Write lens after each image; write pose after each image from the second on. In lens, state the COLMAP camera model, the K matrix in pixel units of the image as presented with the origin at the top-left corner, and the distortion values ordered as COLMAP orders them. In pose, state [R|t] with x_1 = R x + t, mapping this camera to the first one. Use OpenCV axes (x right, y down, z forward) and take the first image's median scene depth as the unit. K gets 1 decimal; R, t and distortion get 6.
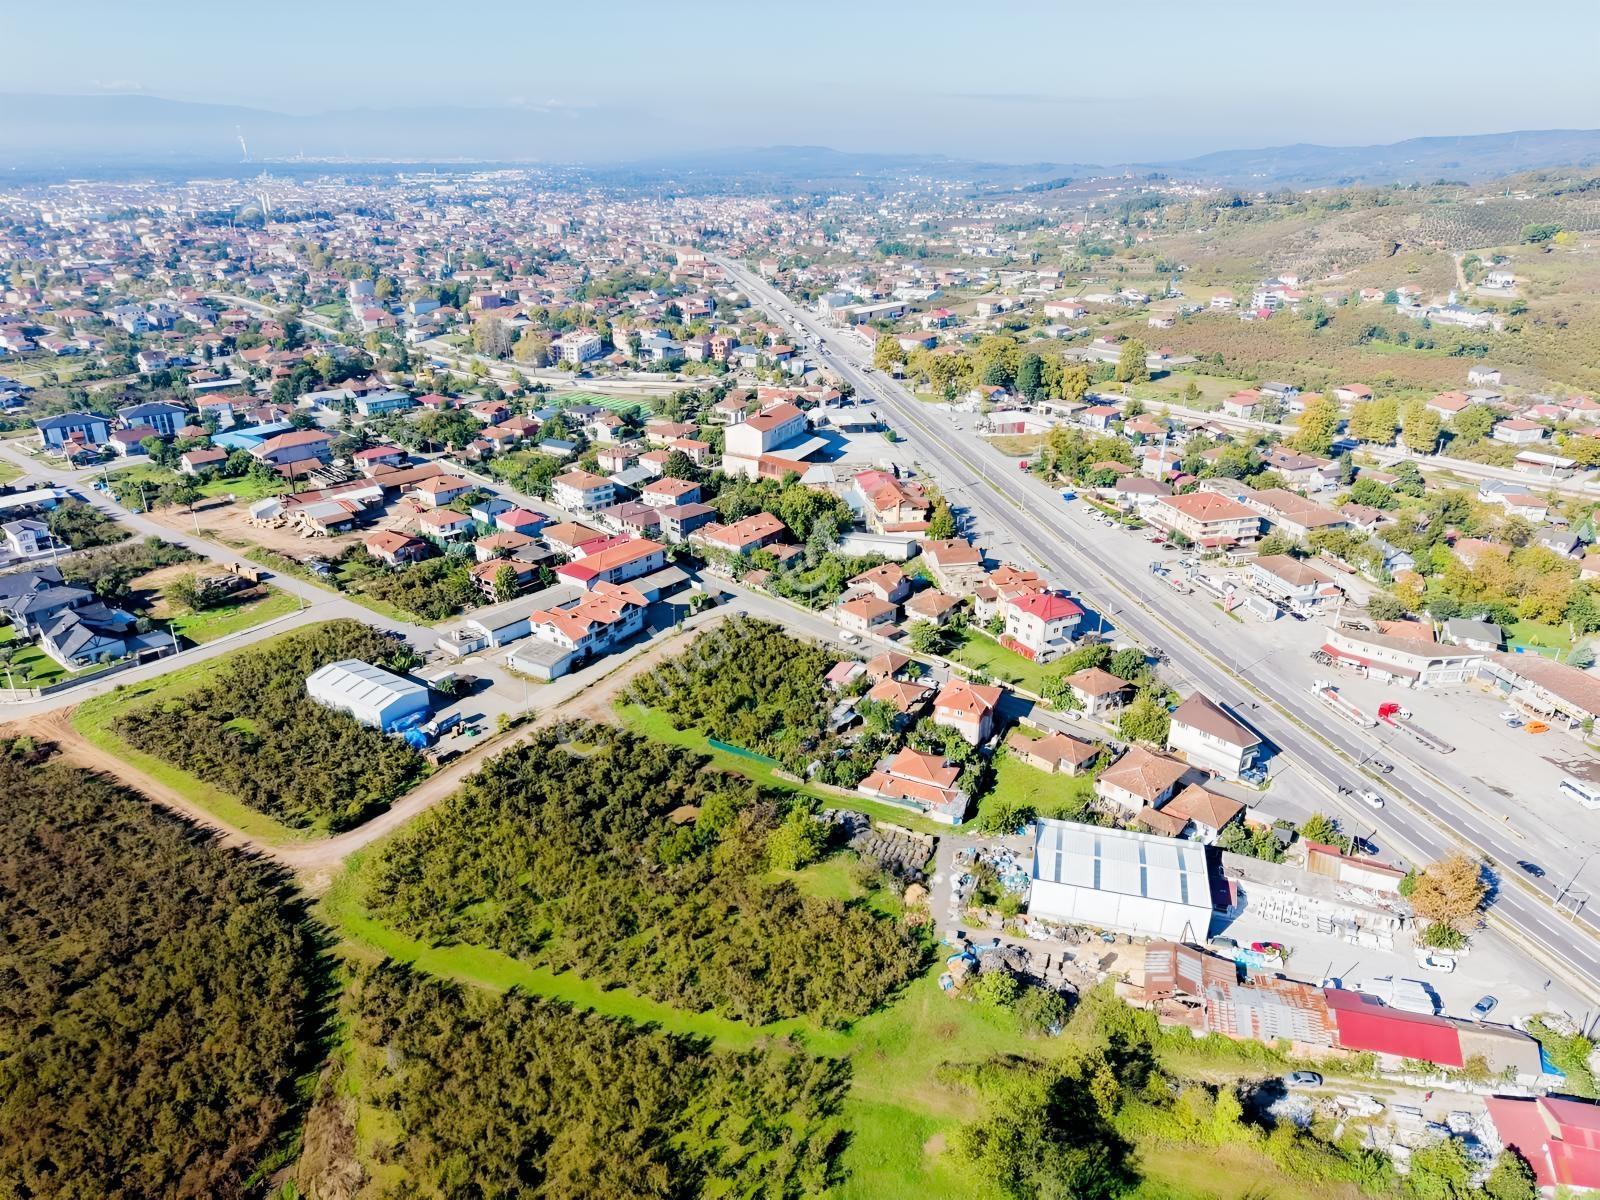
lens RADIAL K [[1070.0, 0, 797.4], [0, 1070.0, 604.2], [0, 0, 1]] dist [0.021524, -0.020926]
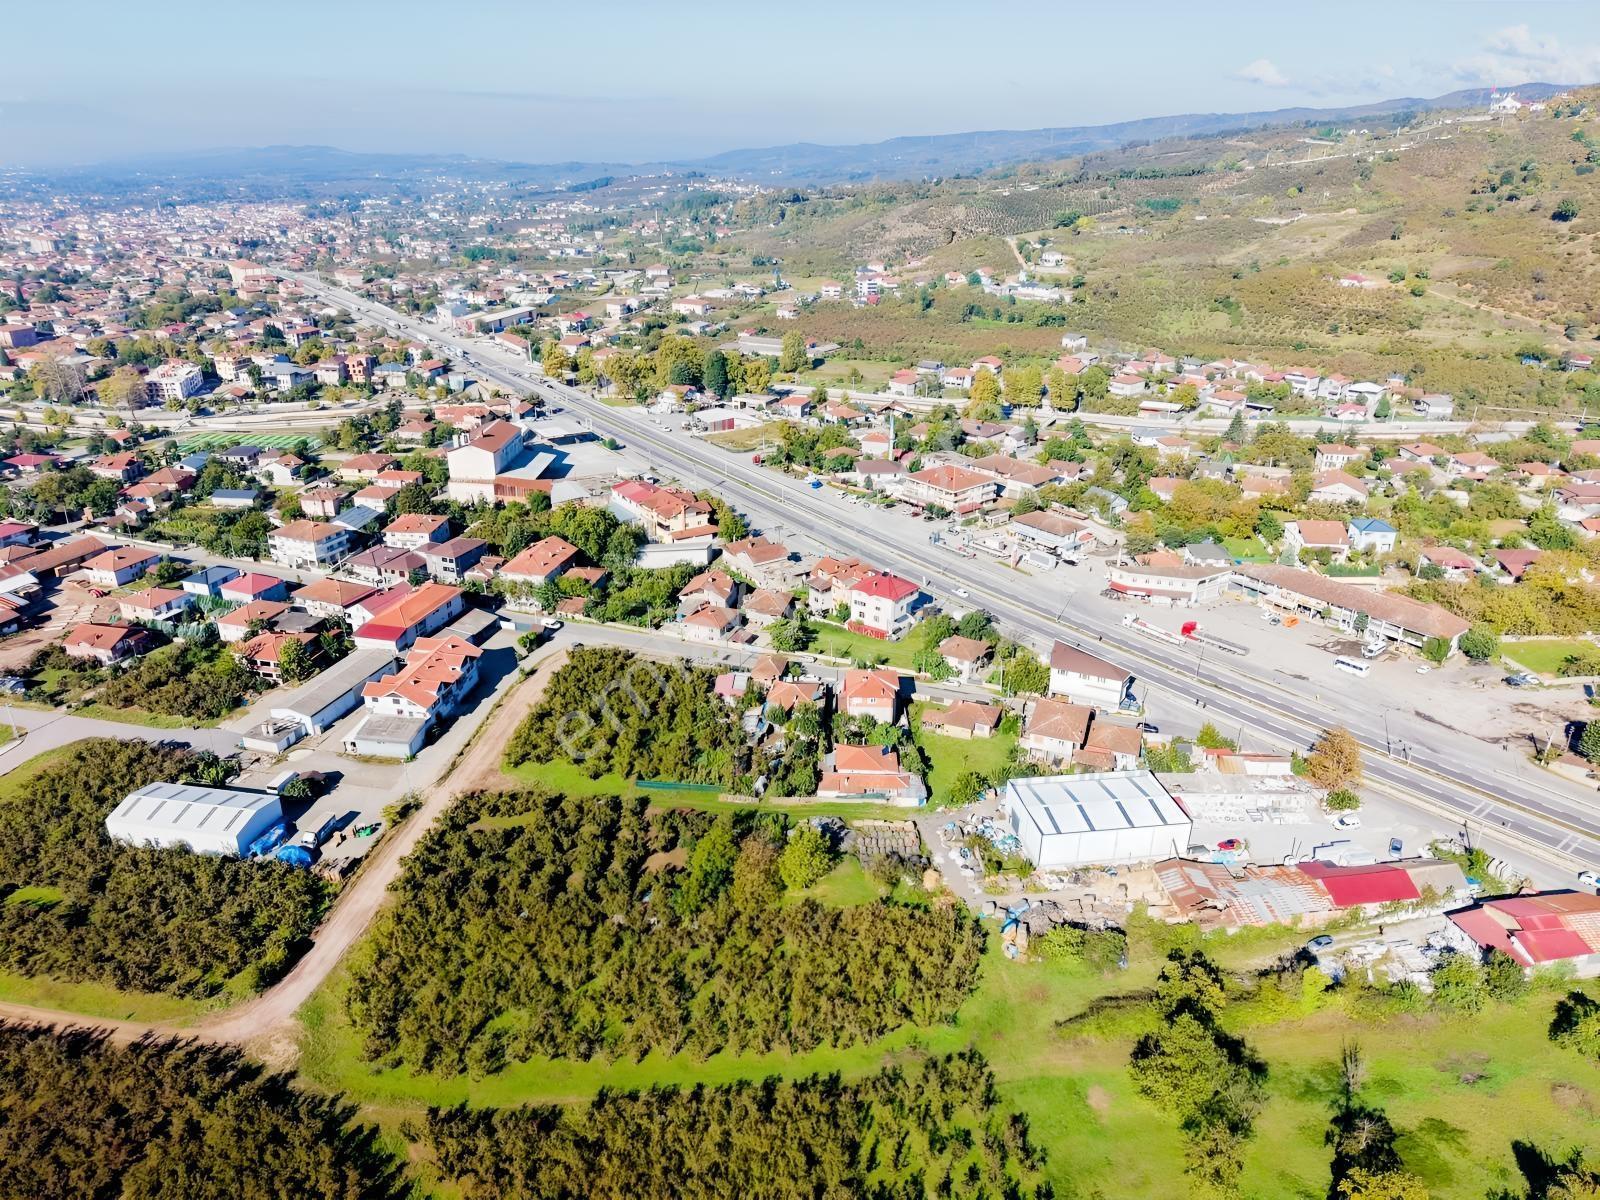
lens RADIAL K [[1070.0, 0, 797.4], [0, 1070.0, 604.2], [0, 0, 1]] dist [0.021524, -0.020926]
pose [[0.916982, -0.160475, 0.365229, -0.206504], [0.160232, 0.986586, 0.031191, -0.025137], [-0.365335, 0.029920, 0.930395, 0.051579]]
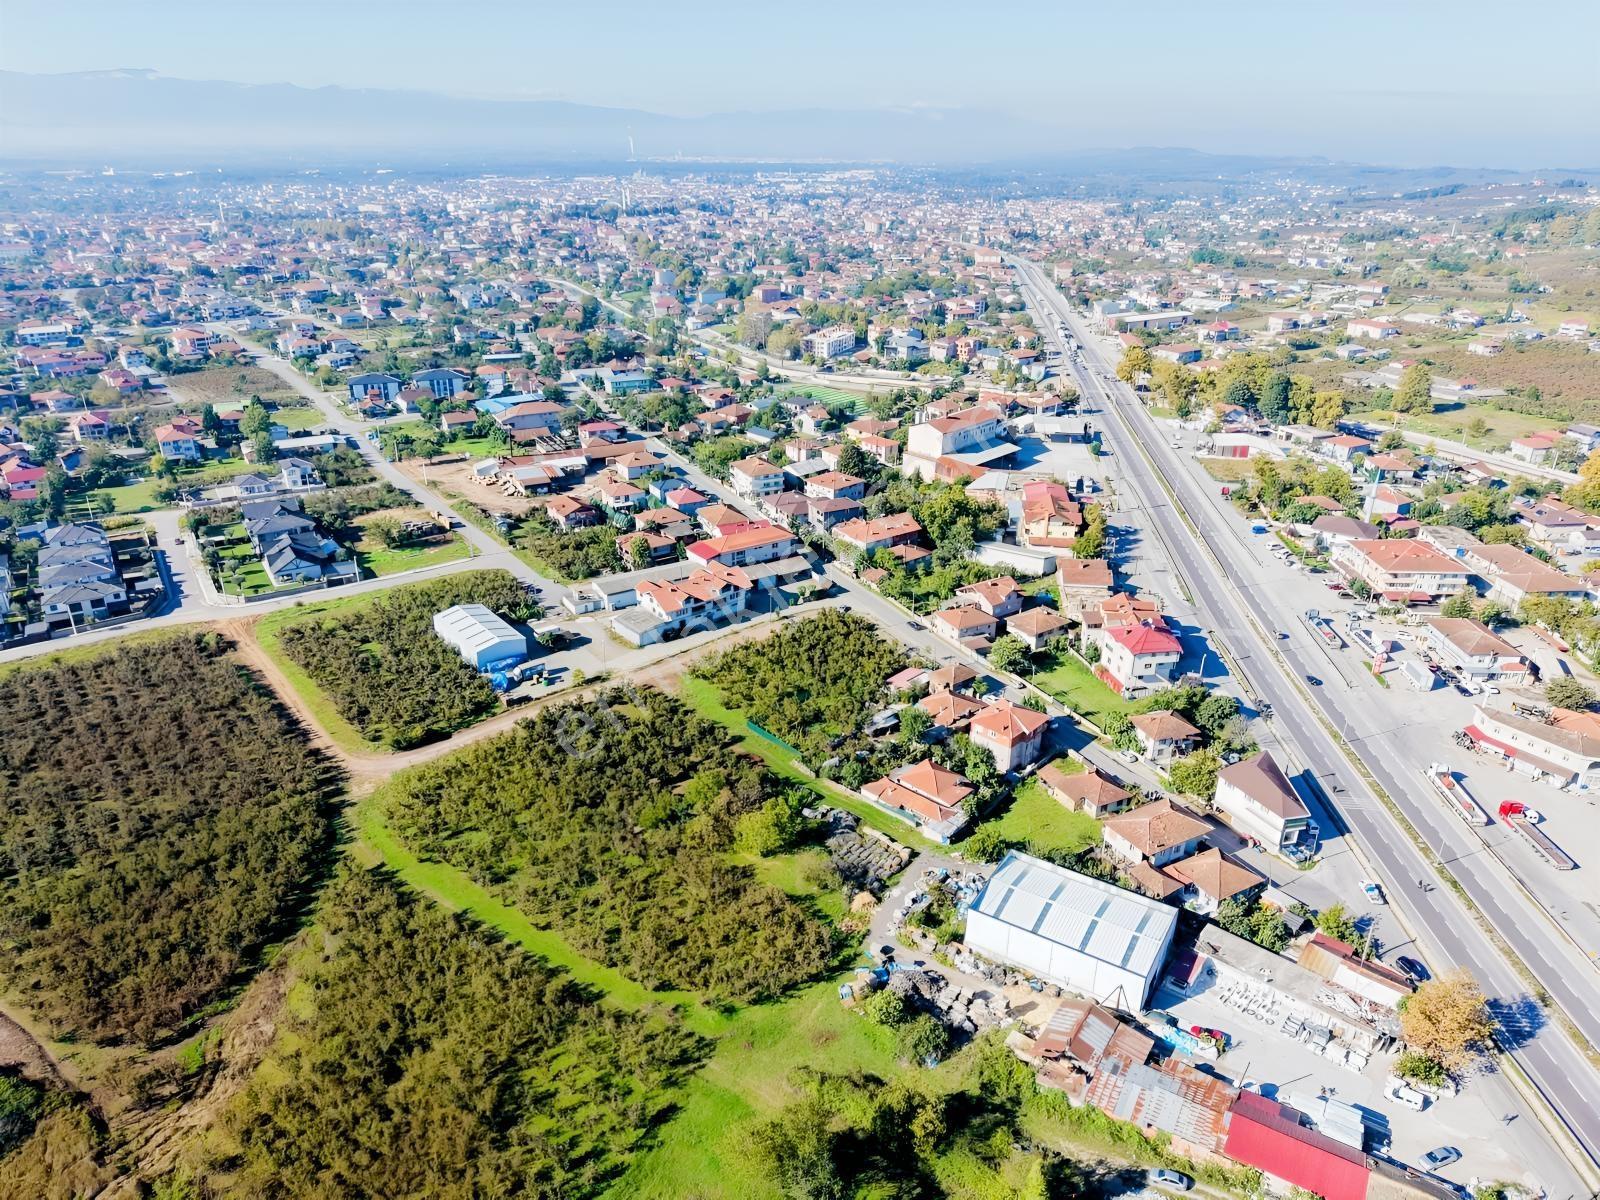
lens RADIAL K [[1070.0, 0, 797.4], [0, 1070.0, 604.2], [0, 0, 1]] dist [0.021524, -0.020926]
pose [[0.953528, 0.121395, -0.275767, 0.176458], [-0.121601, 0.992443, 0.016421, -0.006150], [0.275677, 0.017876, 0.961084, 0.019050]]
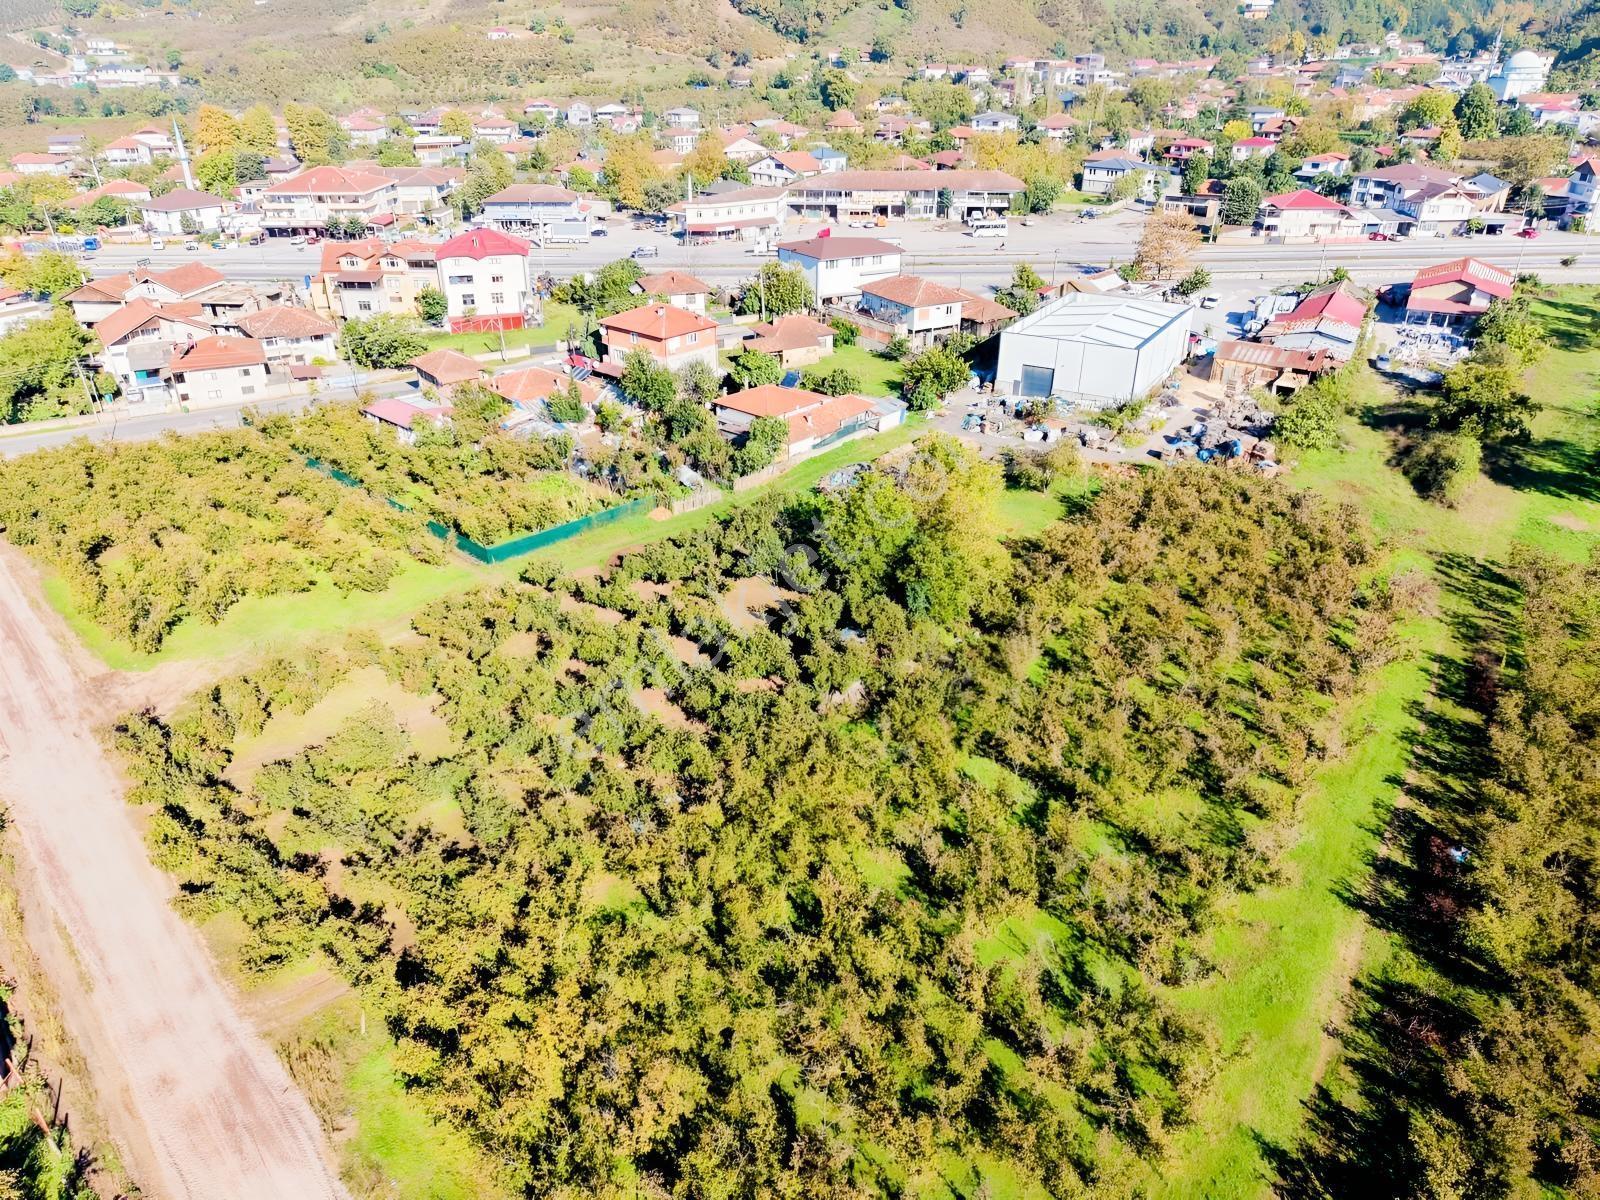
lens RADIAL K [[1070.0, 0, 797.4], [0, 1070.0, 604.2], [0, 0, 1]] dist [0.021524, -0.020926]
pose [[0.282173, -0.458597, 0.842655, -0.321910], [0.390600, 0.857168, 0.335699, 0.037462], [-0.876248, 0.234416, 0.420998, 0.540895]]
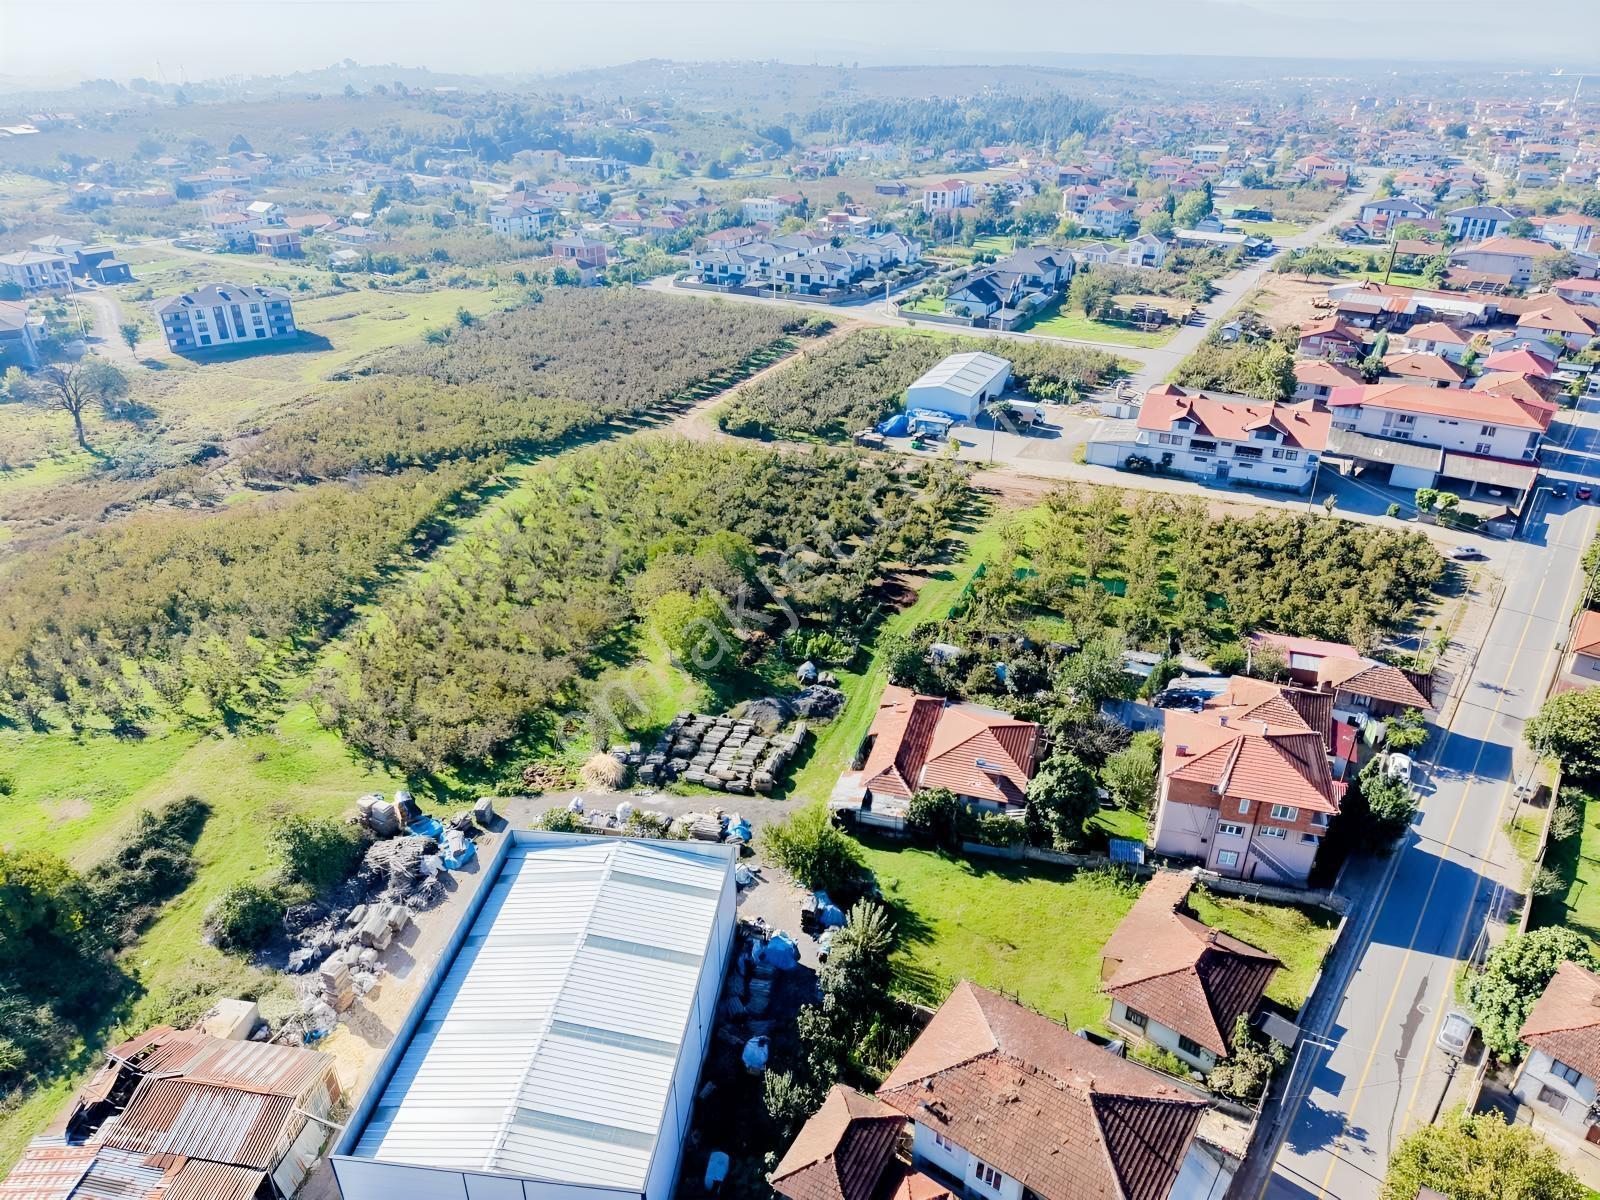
lens RADIAL K [[1070.0, 0, 797.4], [0, 1070.0, 604.2], [0, 0, 1]] dist [0.021524, -0.020926]
pose [[0.141219, 0.458102, -0.877610, 0.353504], [-0.398873, 0.837683, 0.373077, -0.033760], [0.906067, 0.297369, 0.301021, 0.545201]]
